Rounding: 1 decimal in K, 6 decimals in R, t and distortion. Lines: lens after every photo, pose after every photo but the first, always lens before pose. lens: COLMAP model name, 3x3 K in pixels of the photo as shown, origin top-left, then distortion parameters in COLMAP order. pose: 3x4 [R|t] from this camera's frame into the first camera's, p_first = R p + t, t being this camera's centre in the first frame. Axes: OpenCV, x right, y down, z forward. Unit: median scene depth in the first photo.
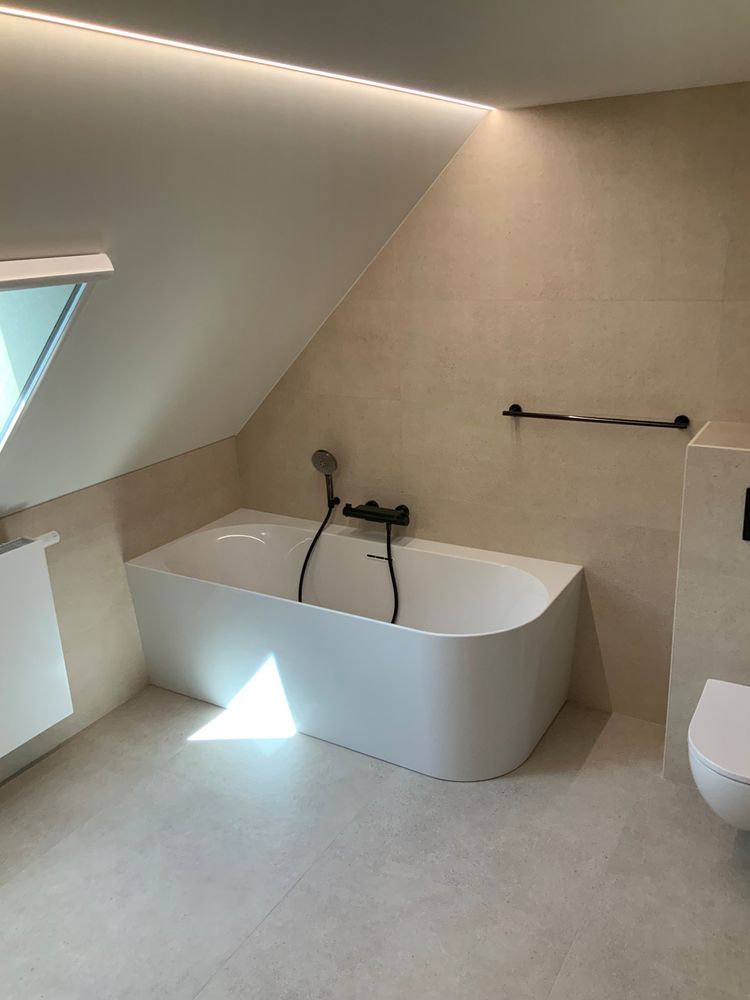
lens RADIAL K [[834.9, 0, 368.8], [0, 834.9, 498.7], [0, 0, 1]] dist [0.051532, -0.079541]
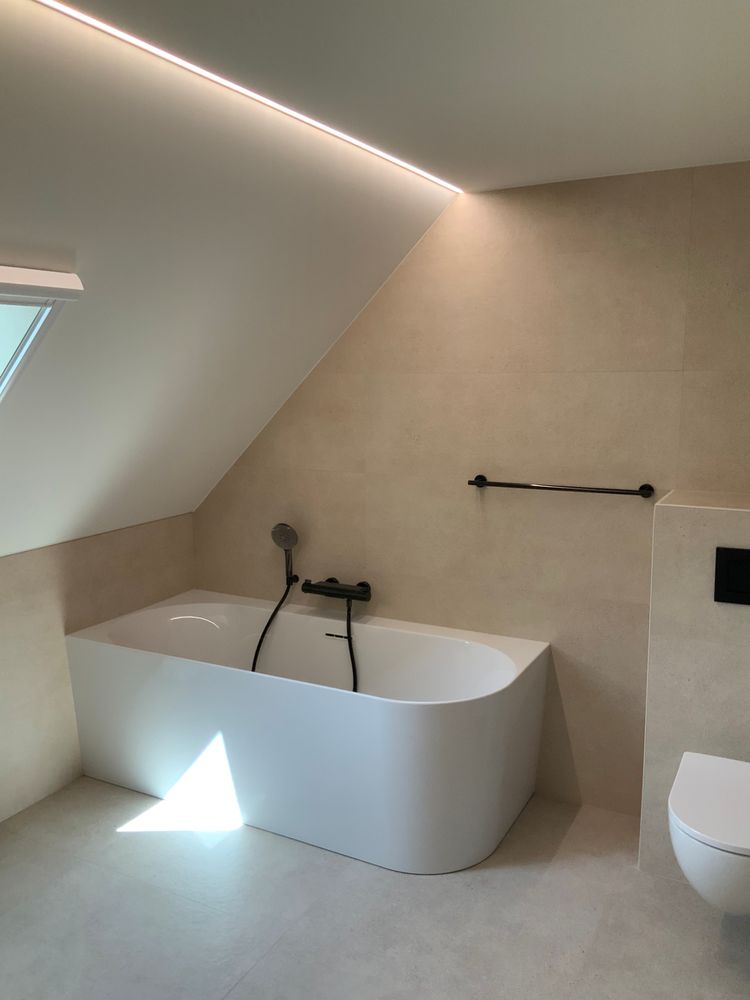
lens RADIAL K [[834.9, 0, 371.0], [0, 834.9, 497.7], [0, 0, 1]] dist [0.051532, -0.079541]
pose [[0.997908, 0.030736, 0.056869, -0.010851], [-0.021044, 0.986270, -0.163793, 0.080996], [-0.061123, 0.162254, 0.984854, 0.034204]]
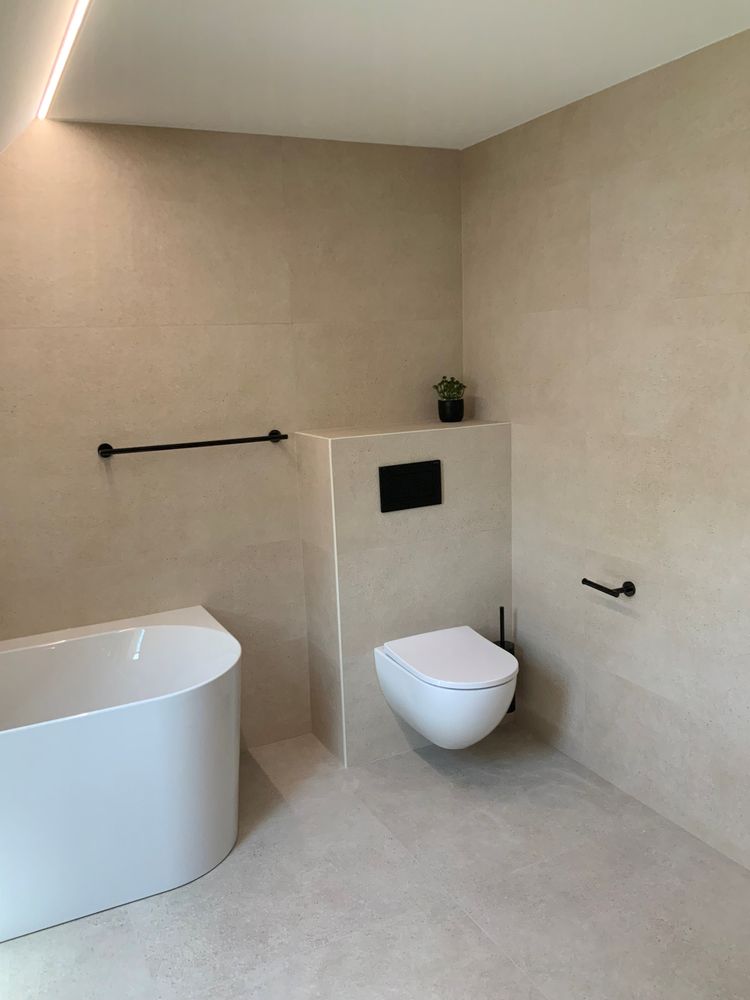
lens RADIAL K [[834.9, 0, 375.6], [0, 834.9, 502.9], [0, 0, 1]] dist [0.051532, -0.079541]
pose [[0.528298, -0.122463, 0.840181, -0.435914], [0.279492, 0.959477, -0.035890, 0.061107], [-0.801739, 0.253785, 0.541117, 0.311473]]
